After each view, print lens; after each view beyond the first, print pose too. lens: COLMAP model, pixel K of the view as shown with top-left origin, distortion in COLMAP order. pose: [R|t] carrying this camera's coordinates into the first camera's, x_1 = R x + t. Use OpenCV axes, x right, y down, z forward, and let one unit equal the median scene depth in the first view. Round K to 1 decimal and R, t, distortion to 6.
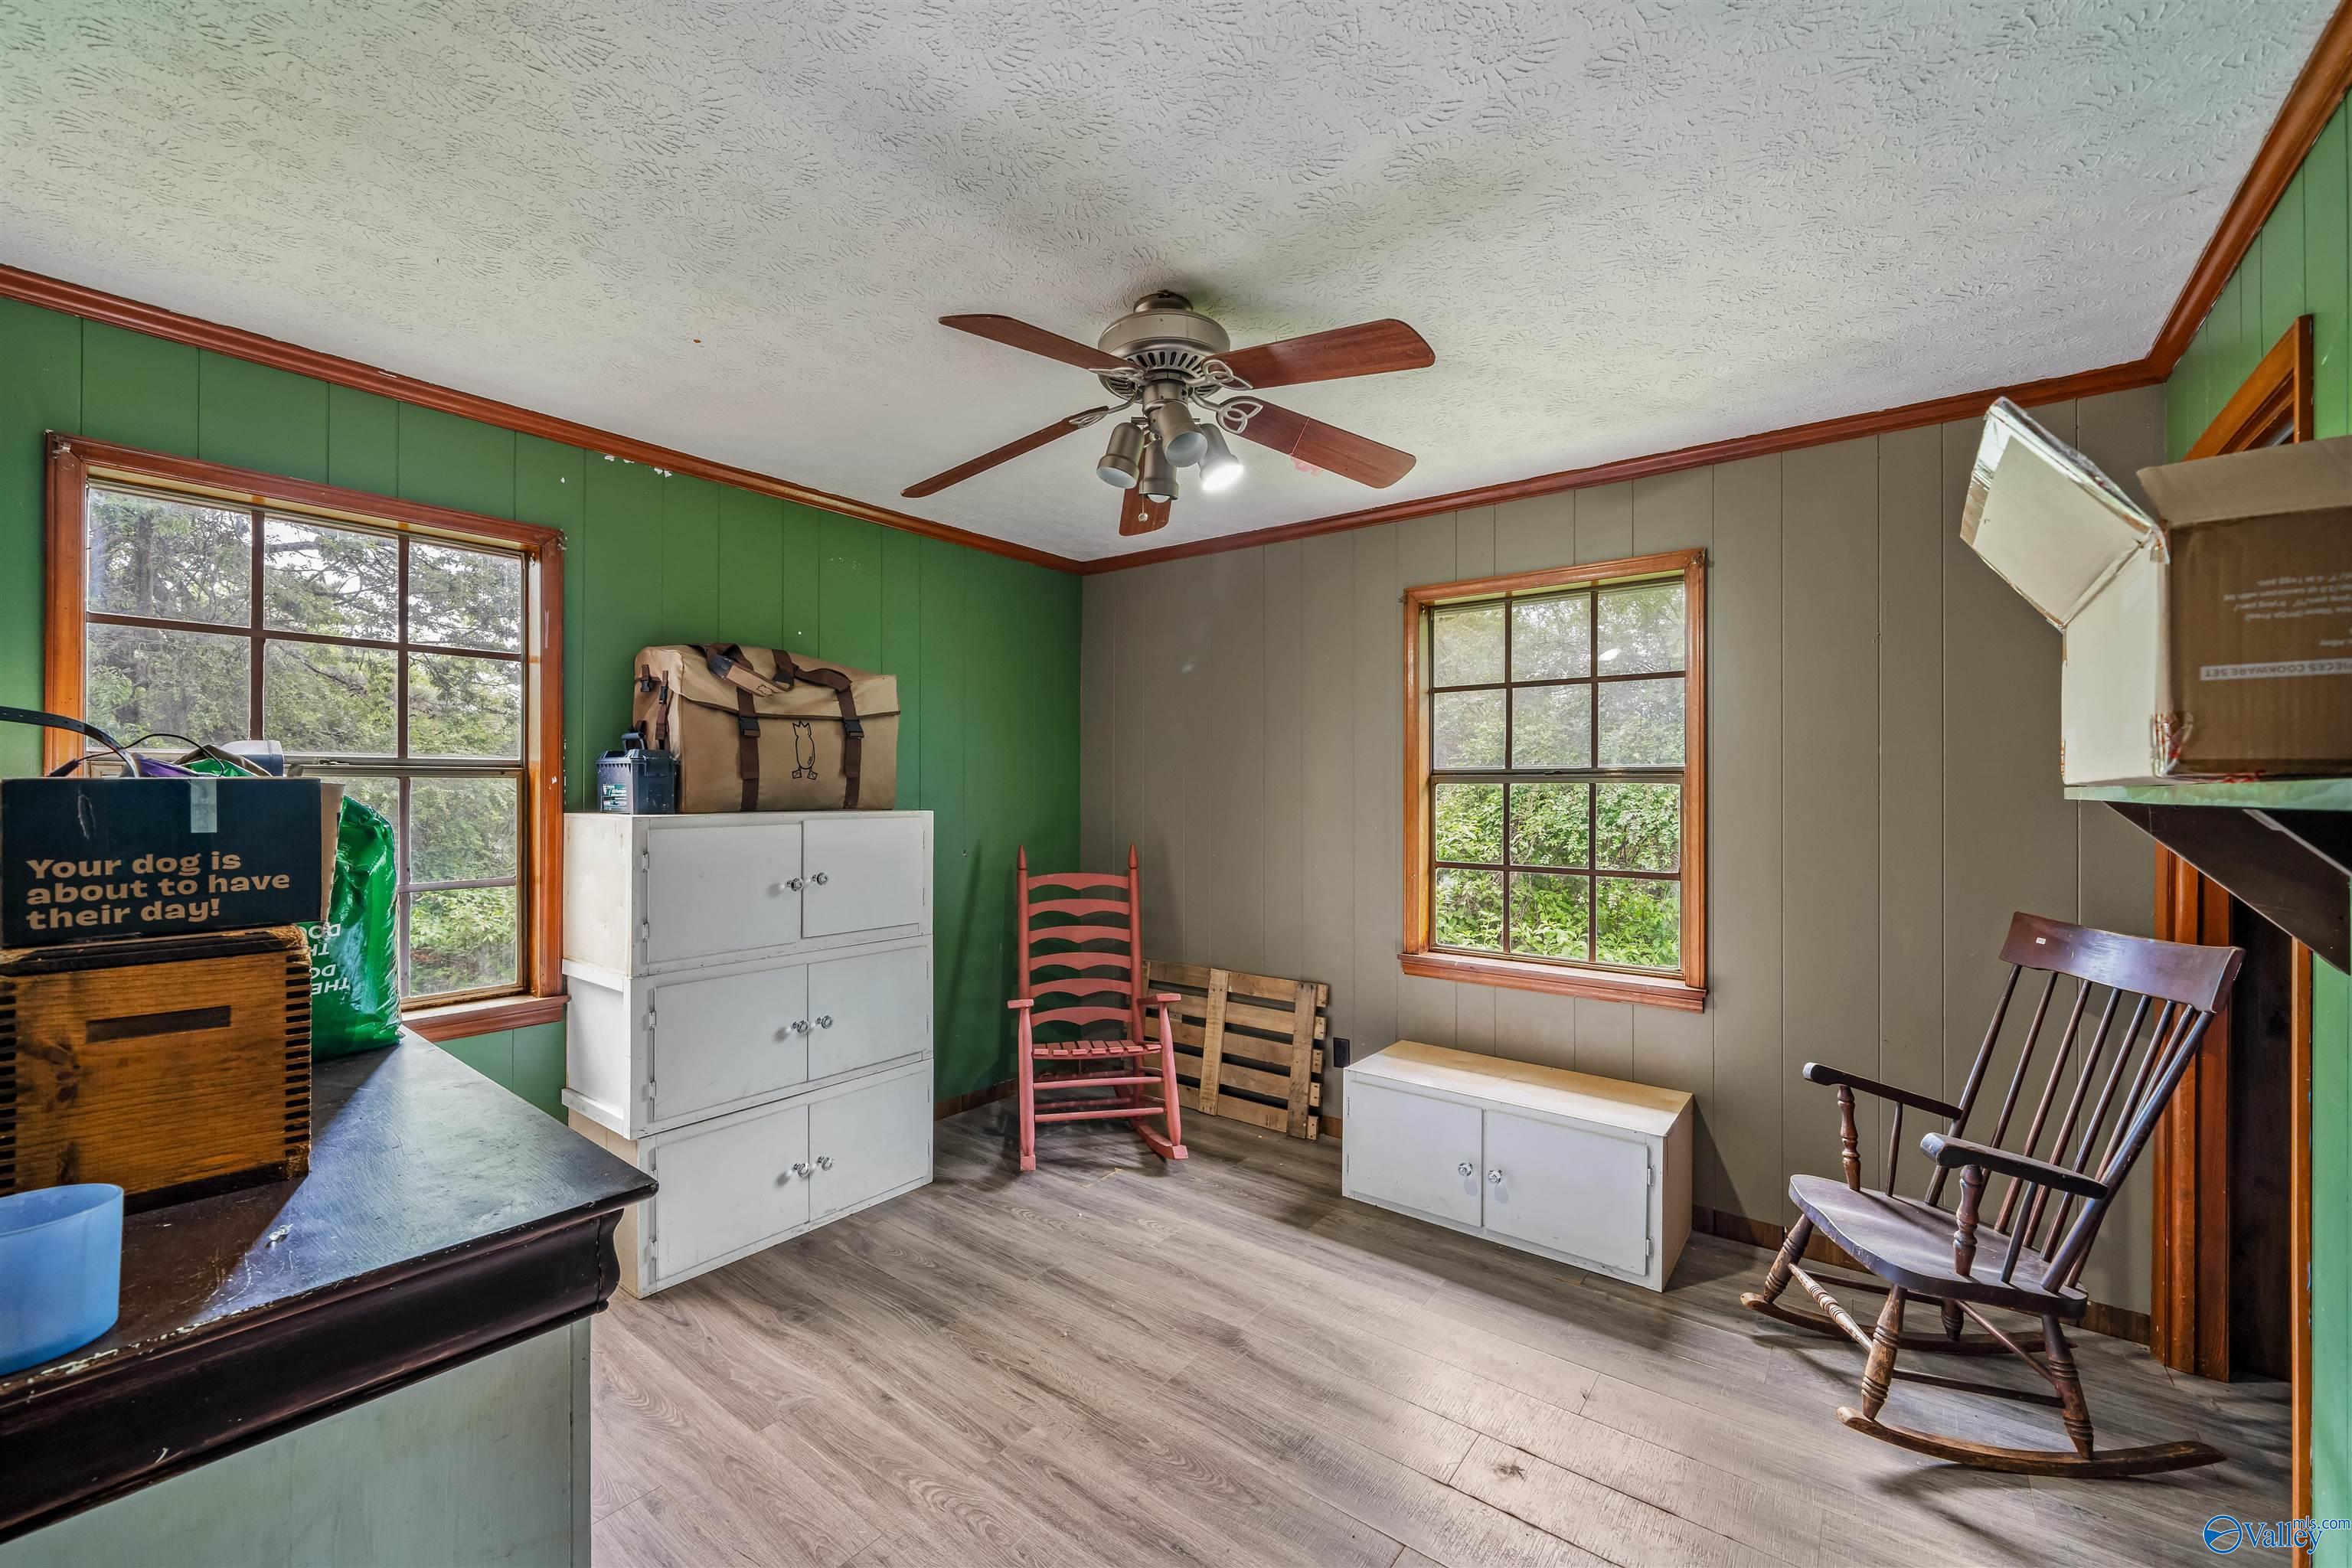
lens RADIAL K [[949.6, 0, 1175.9], [0, 949.6, 790.7], [0, 0, 1]] dist [-0.004039, 0.000057]
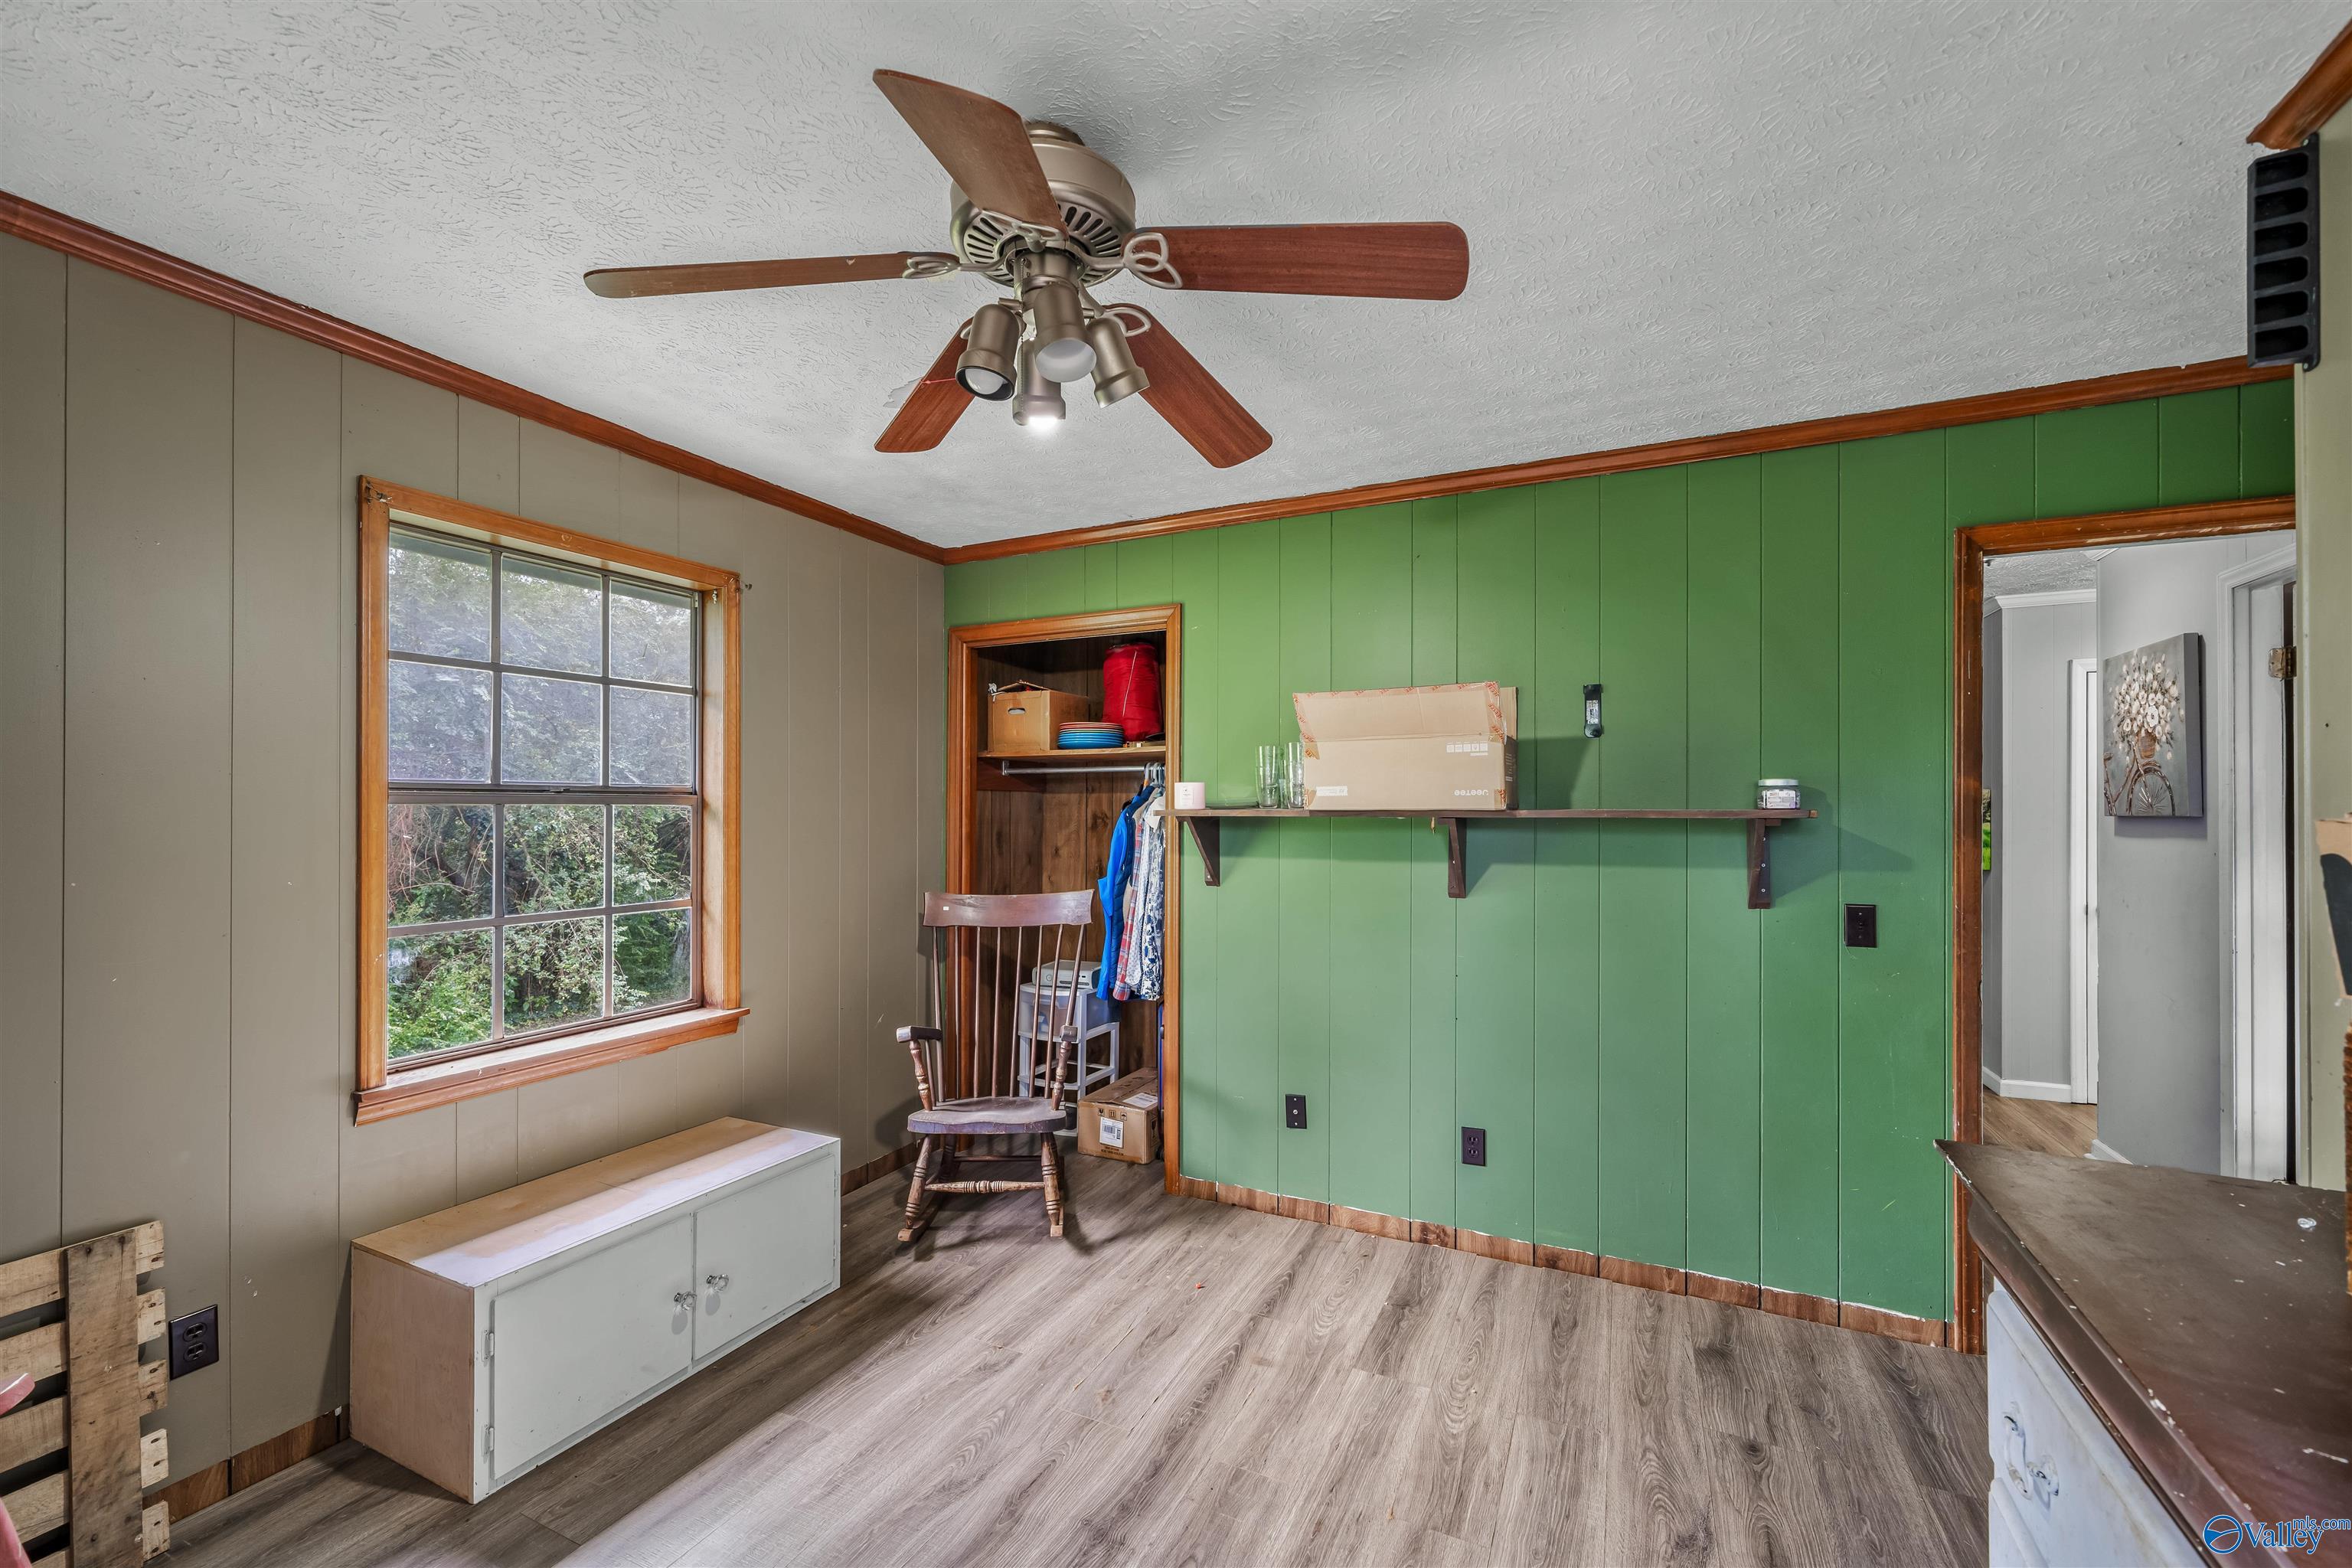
lens RADIAL K [[949.6, 0, 1178.1], [0, 949.6, 796.2], [0, 0, 1]] dist [-0.004039, 0.000057]
pose [[-0.211061, 0.006262, 0.977453, -0.626769], [-0.002293, 0.999974, -0.006901, -0.013357], [-0.977470, -0.003698, -0.211041, 0.885313]]
